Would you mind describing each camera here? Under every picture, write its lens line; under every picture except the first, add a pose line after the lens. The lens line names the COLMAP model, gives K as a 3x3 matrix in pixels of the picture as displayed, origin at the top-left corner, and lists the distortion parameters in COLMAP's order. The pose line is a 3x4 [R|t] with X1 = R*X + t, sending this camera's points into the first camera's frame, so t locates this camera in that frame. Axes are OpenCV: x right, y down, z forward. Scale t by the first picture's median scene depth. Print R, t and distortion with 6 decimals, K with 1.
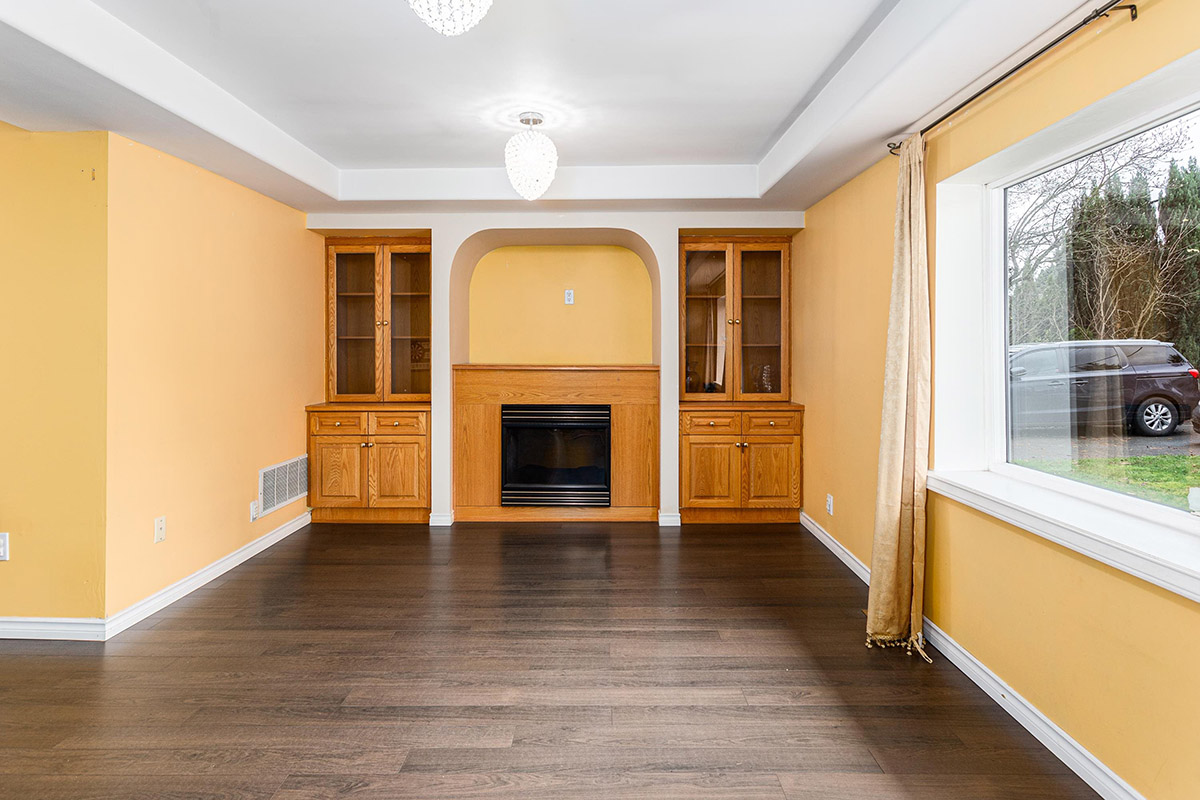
lens RADIAL K [[637.3, 0, 594.9], [0, 637.3, 349.5], [0, 0, 1]] dist [-0.000637, 0.000611]
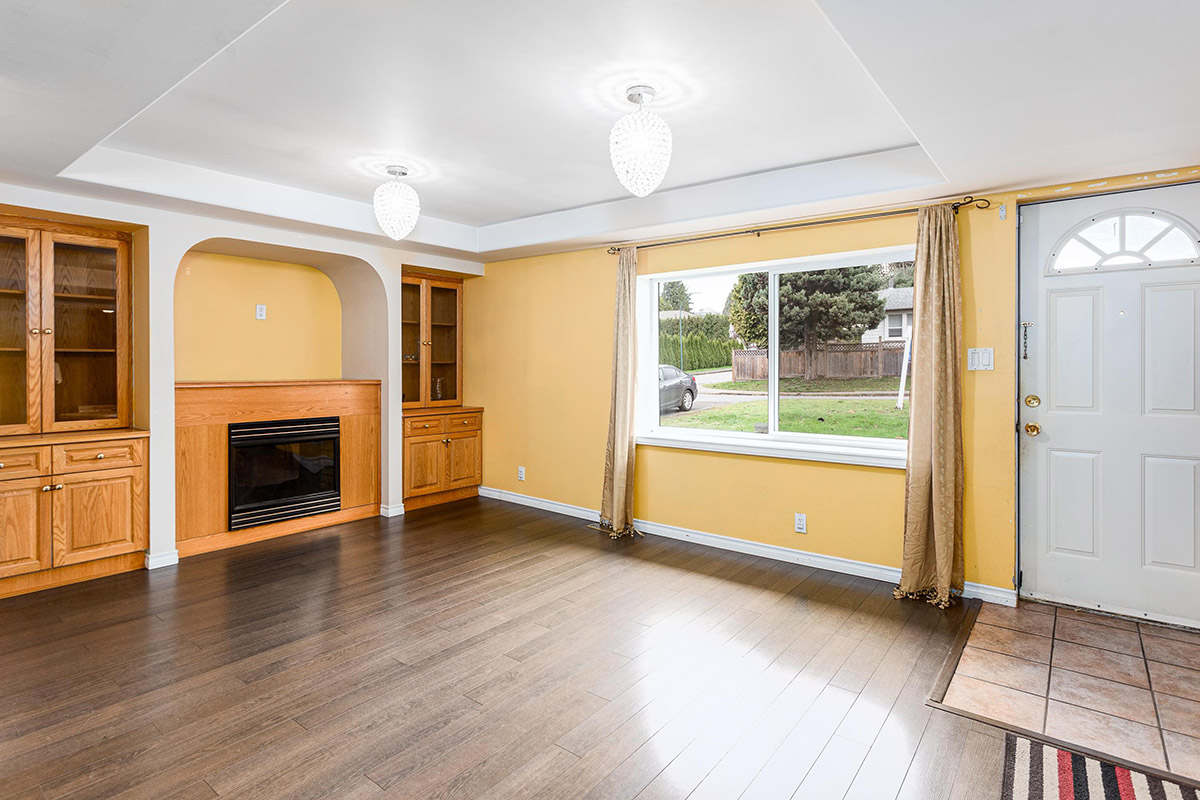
lens RADIAL K [[637.3, 0, 594.9], [0, 637.3, 349.5], [0, 0, 1]] dist [-0.000637, 0.000611]
pose [[0.603348, 0.020337, 0.797219, -0.586497], [-0.004003, 0.999739, -0.022474, -0.004894], [-0.797468, 0.010368, 0.603272, -0.004912]]
